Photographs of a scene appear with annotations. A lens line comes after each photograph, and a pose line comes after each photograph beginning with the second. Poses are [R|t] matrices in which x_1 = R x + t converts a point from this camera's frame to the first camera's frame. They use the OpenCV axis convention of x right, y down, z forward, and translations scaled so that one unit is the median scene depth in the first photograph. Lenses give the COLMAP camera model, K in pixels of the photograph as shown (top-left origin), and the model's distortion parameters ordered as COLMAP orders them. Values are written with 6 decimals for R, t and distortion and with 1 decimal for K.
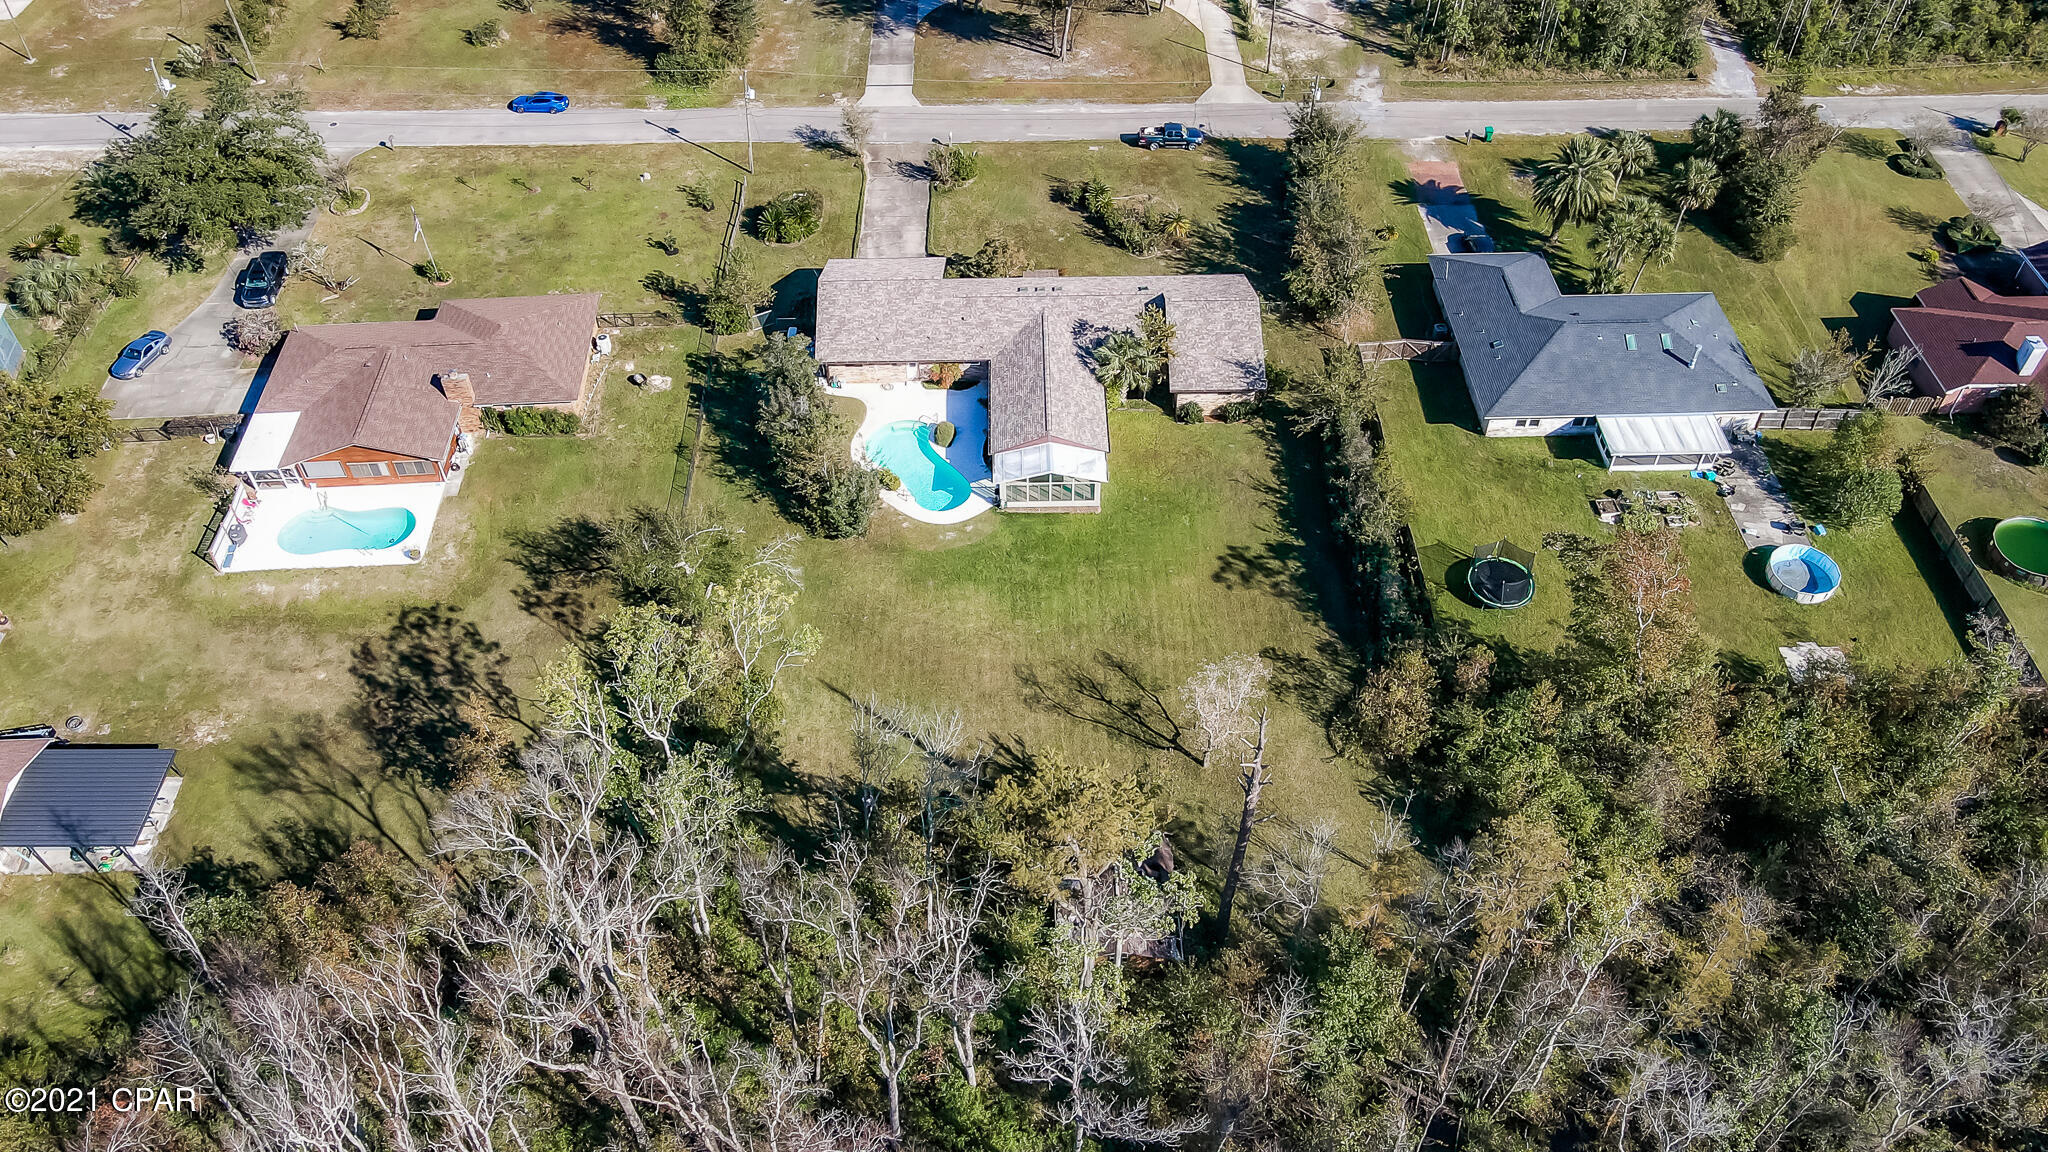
lens RADIAL K [[1811.2, 0, 1036.9], [0, 1811.2, 566.6], [0, 0, 1]] dist [0.001330, 0.012150]
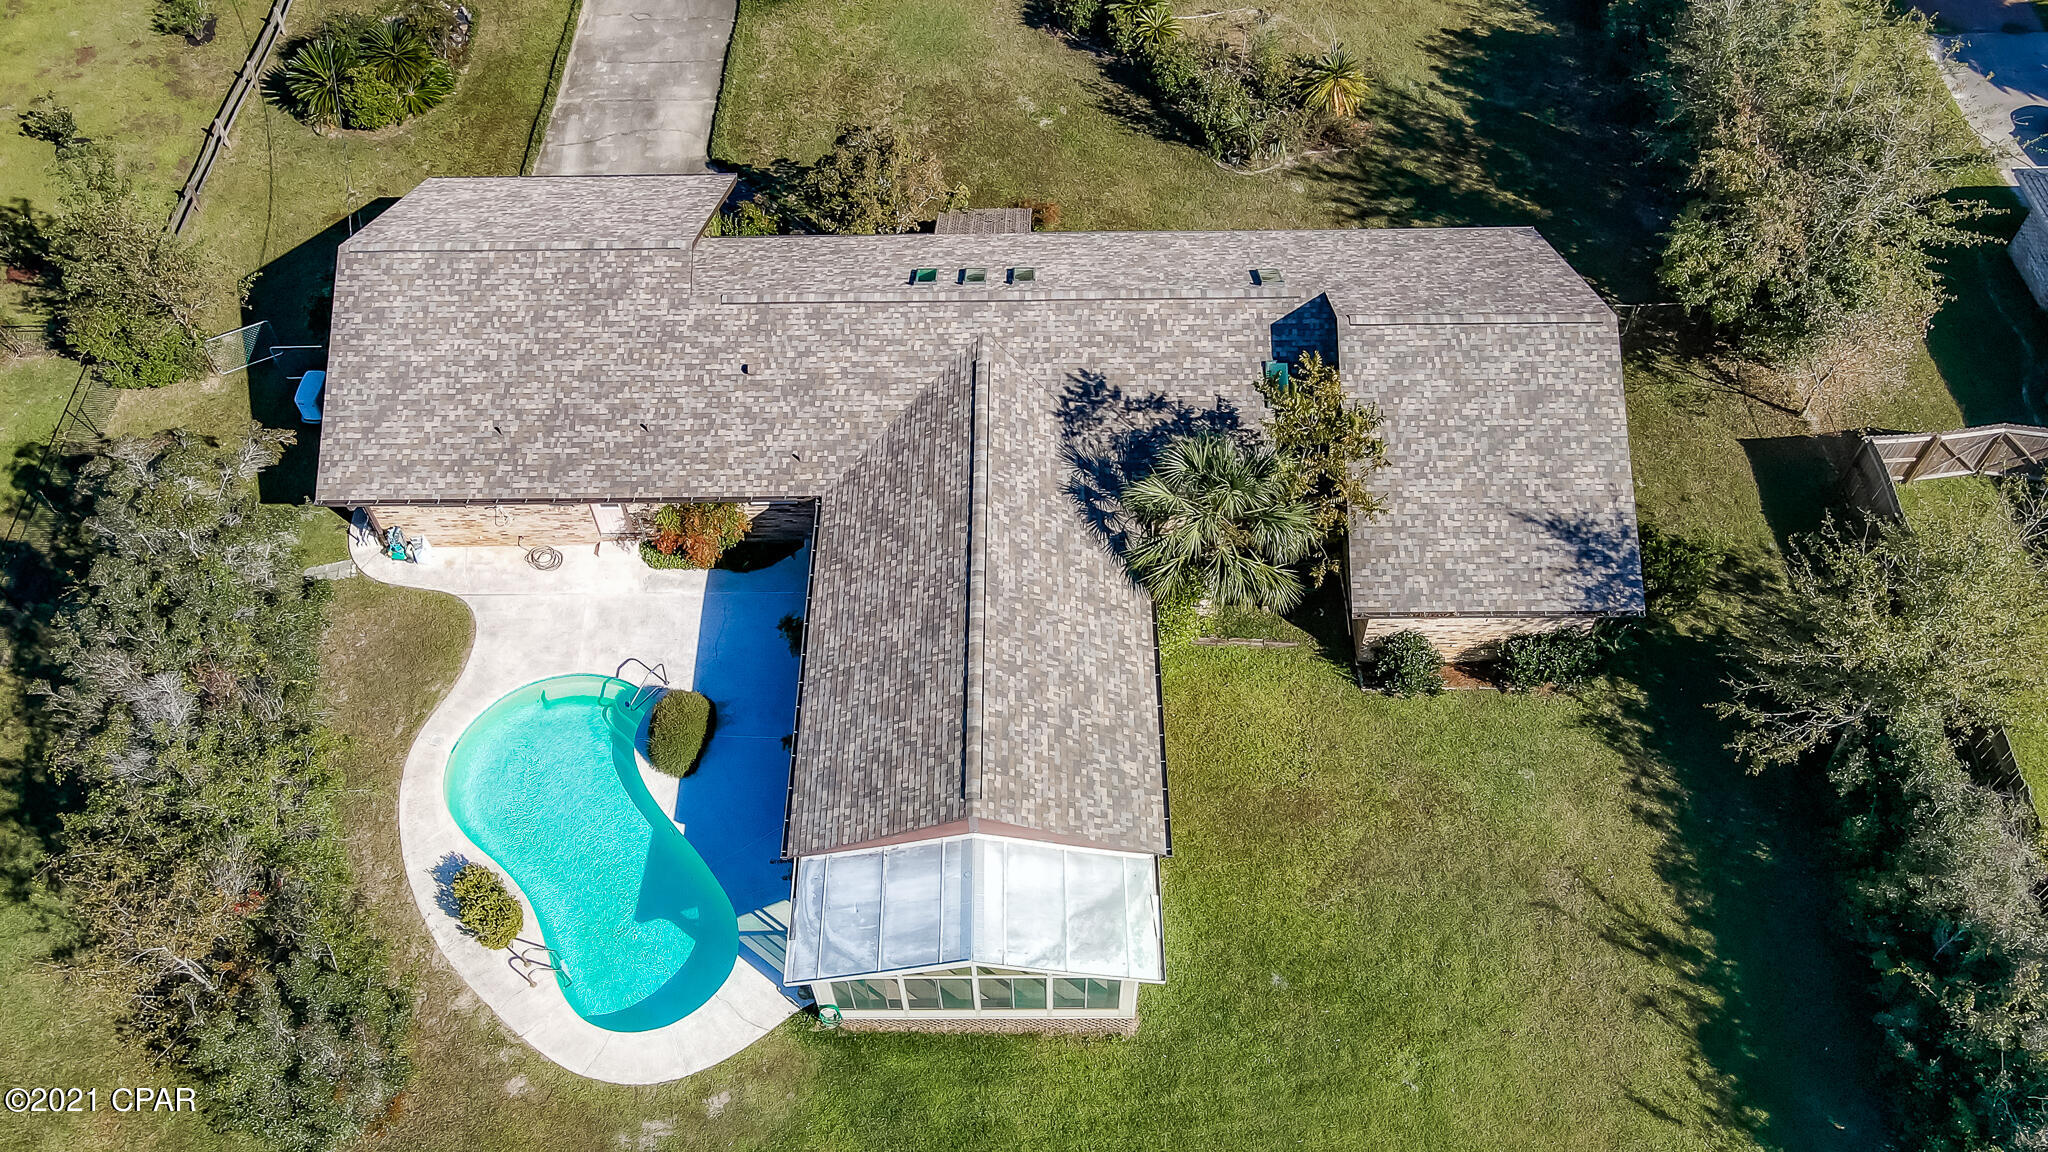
lens RADIAL K [[1665.6, 0, 1034.1], [0, 1665.6, 691.8], [0, 0, 1]] dist [0.004495, 0.033706]
pose [[0.999816, 0.008964, -0.016979, 0.020407], [-0.006059, 0.986438, 0.164022, -0.129294], [0.018219, -0.163889, 0.986311, 0.679814]]
